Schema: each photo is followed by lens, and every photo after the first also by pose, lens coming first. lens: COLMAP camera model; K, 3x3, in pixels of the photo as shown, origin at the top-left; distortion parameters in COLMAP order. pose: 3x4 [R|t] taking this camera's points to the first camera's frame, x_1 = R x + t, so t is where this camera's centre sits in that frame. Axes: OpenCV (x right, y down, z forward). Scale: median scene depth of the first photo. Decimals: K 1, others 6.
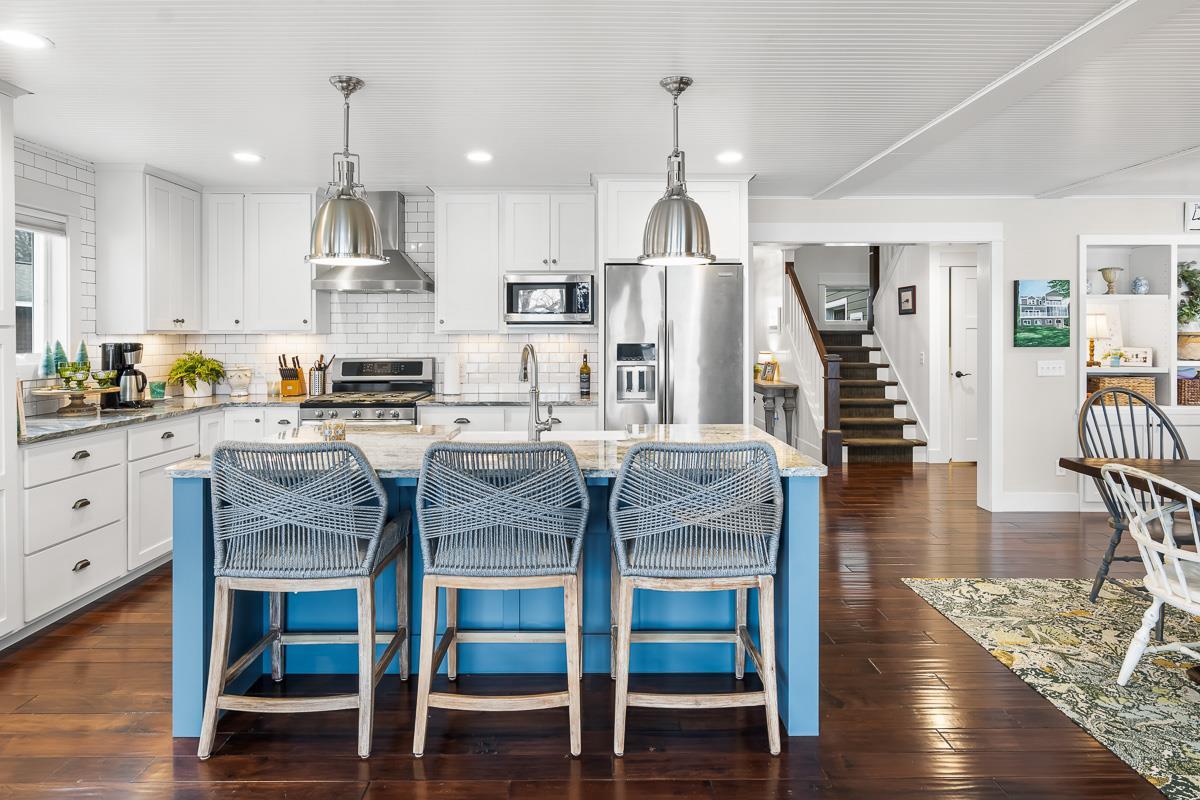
lens RADIAL K [[679.2, 0, 592.5], [0, 679.2, 338.5], [0, 0, 1]] dist [0.001341, 0.001218]
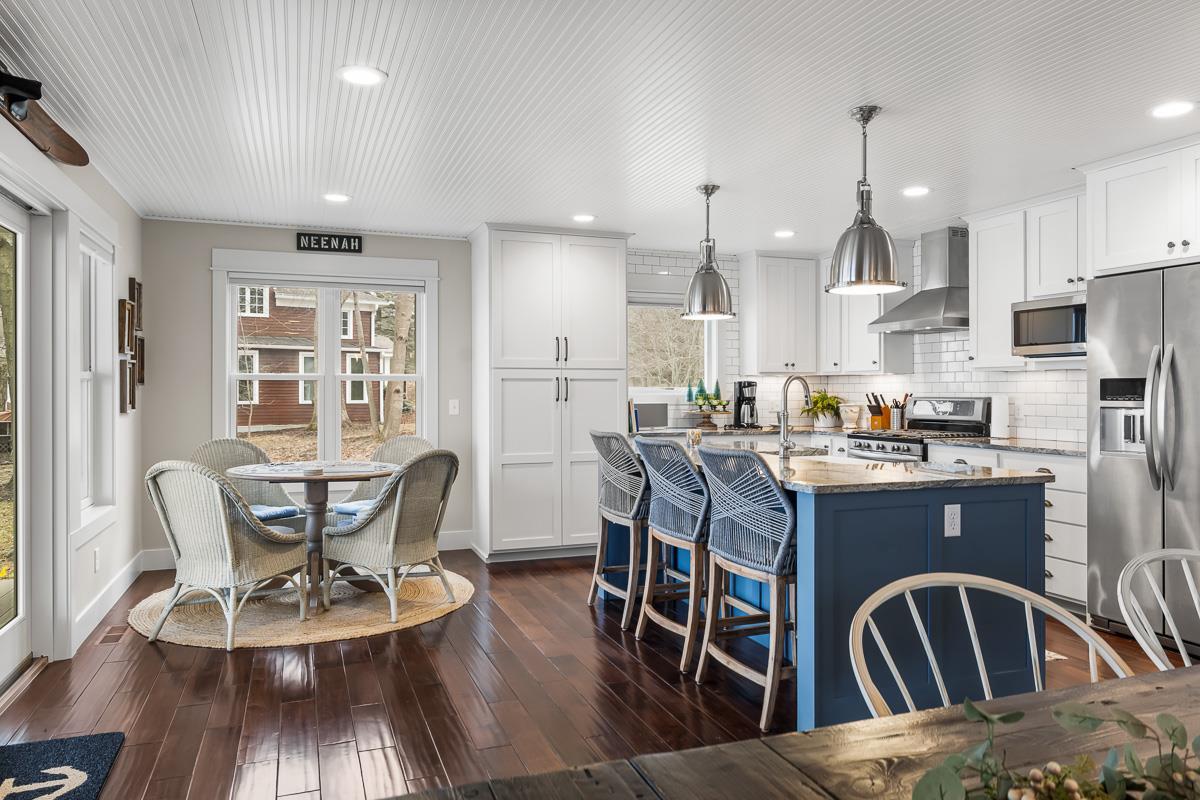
lens RADIAL K [[805.9, 0, 597.7], [0, 805.9, 389.9], [0, 0, 1]] dist [0.003874, 0.001056]
pose [[0.344685, 0.001913, -0.938716, 0.609082], [-0.005344, 0.999986, 0.000076, 0.020661], [0.938703, 0.004990, 0.344690, 0.119847]]
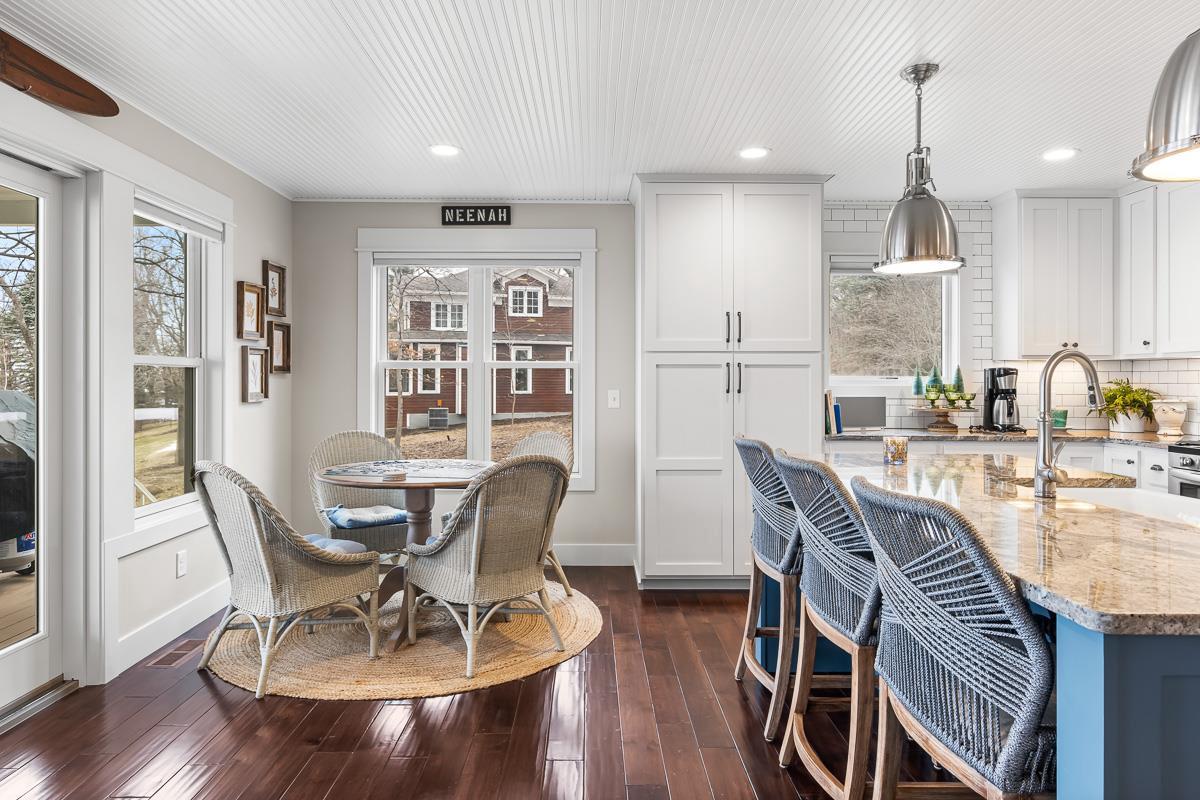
lens RADIAL K [[737.1, 0, 596.0], [0, 737.1, 381.5], [0, 0, 1]] dist [0.002977, 0.000833]
pose [[0.004591, 0.001704, -0.999988, 0.347034], [-0.007102, 0.999973, 0.001671, 0.023715], [0.999964, 0.007094, 0.004603, 0.306807]]
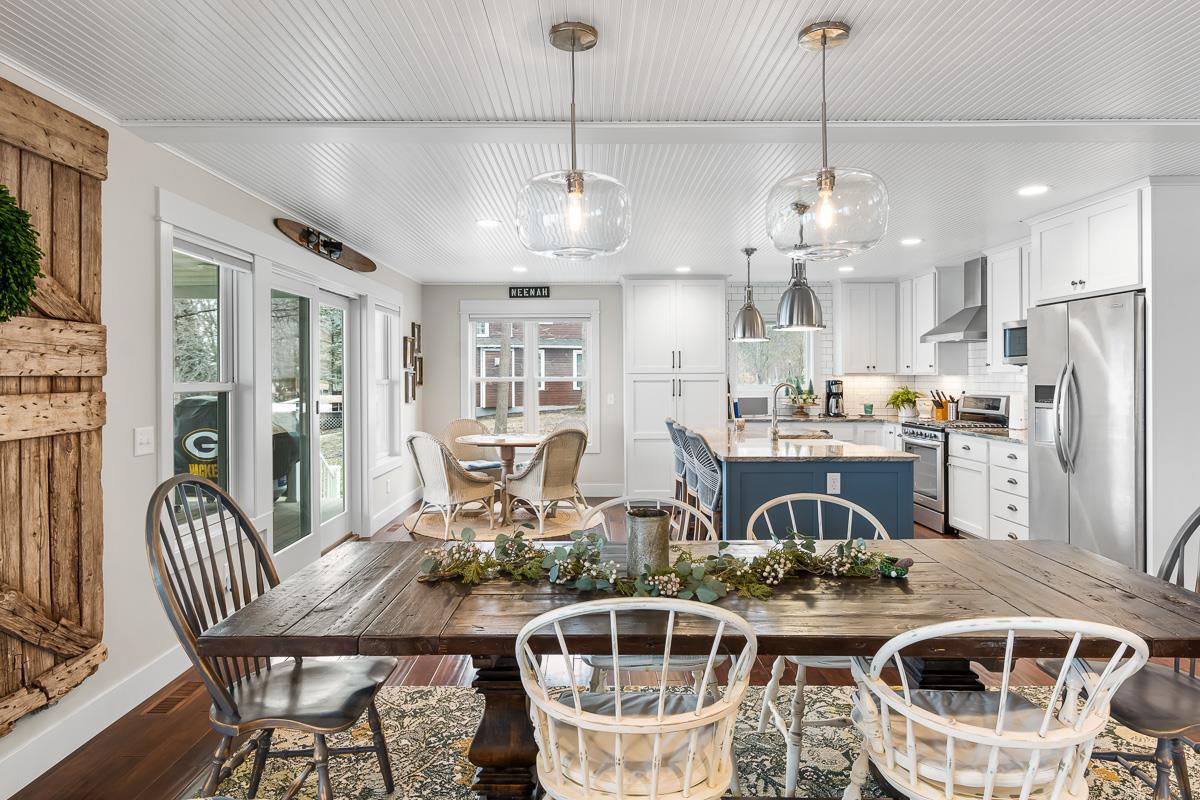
lens RADIAL K [[689.2, 0, 596.8], [0, 689.2, 378.1], [0, 0, 1]] dist [0.001561, -0.000866]
pose [[0.002426, 0.004351, -0.999988, 0.909912], [-0.001624, 0.999989, 0.004347, -0.005131], [0.999996, 0.001613, 0.002433, 0.300076]]
